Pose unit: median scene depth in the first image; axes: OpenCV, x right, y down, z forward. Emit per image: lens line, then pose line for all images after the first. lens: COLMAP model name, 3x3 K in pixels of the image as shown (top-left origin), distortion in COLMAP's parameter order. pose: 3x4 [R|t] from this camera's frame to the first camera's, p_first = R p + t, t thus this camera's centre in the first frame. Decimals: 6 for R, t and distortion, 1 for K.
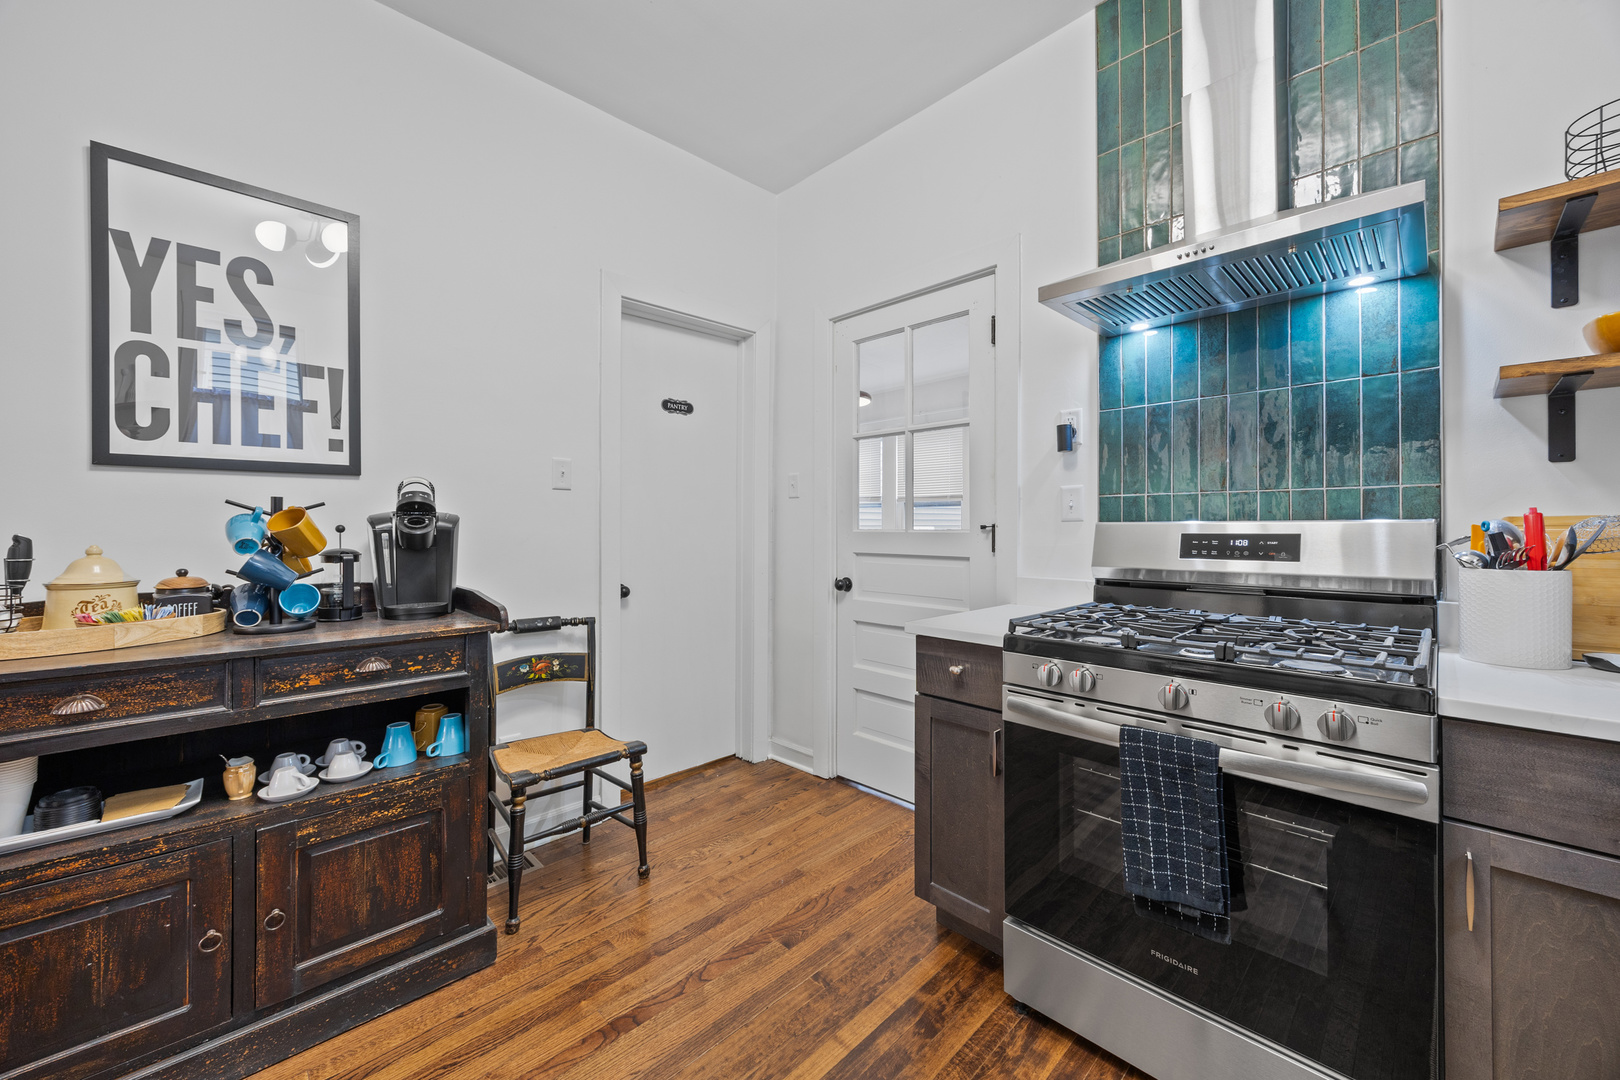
lens RADIAL K [[619.4, 0, 807.7], [0, 619.4, 527.9], [0, 0, 1]] dist [-0.005388, 0.000606]
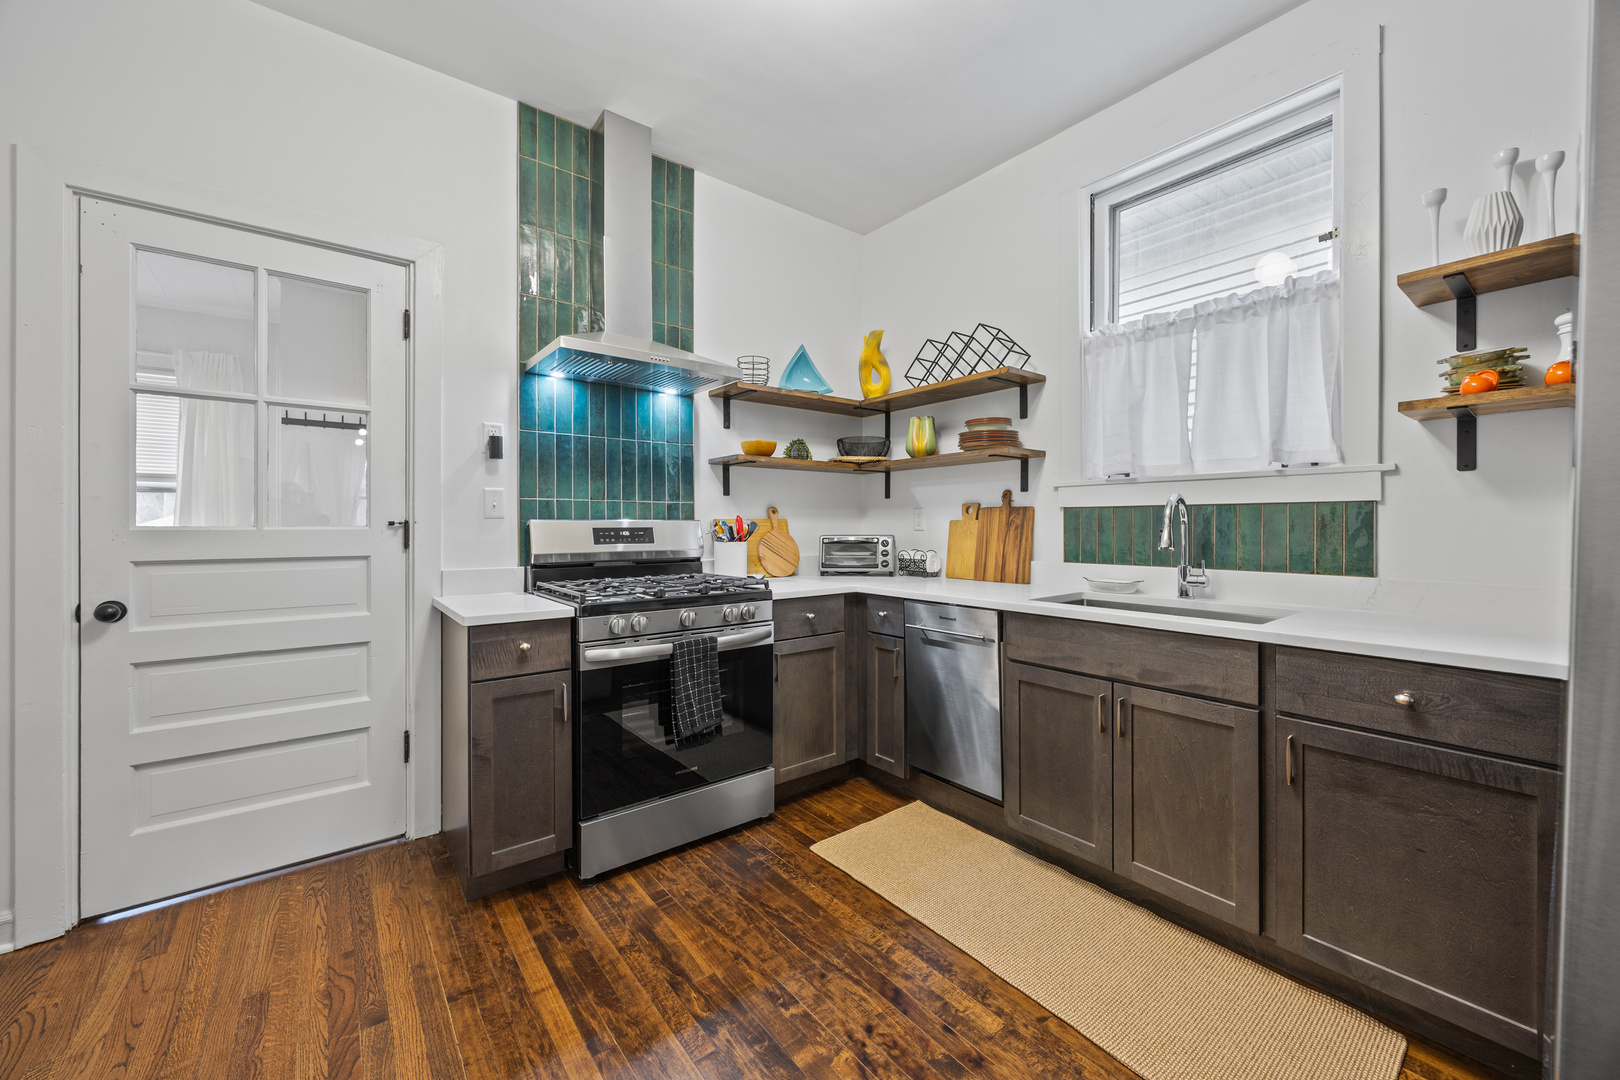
lens RADIAL K [[619.4, 0, 808.3], [0, 619.4, 529.0], [0, 0, 1]] dist [-0.005388, 0.000606]
pose [[0.105725, -0.006386, 0.994375, -0.890727], [0.000991, 0.999980, 0.006317, 0.003133], [-0.994395, 0.000317, 0.105729, 0.371747]]
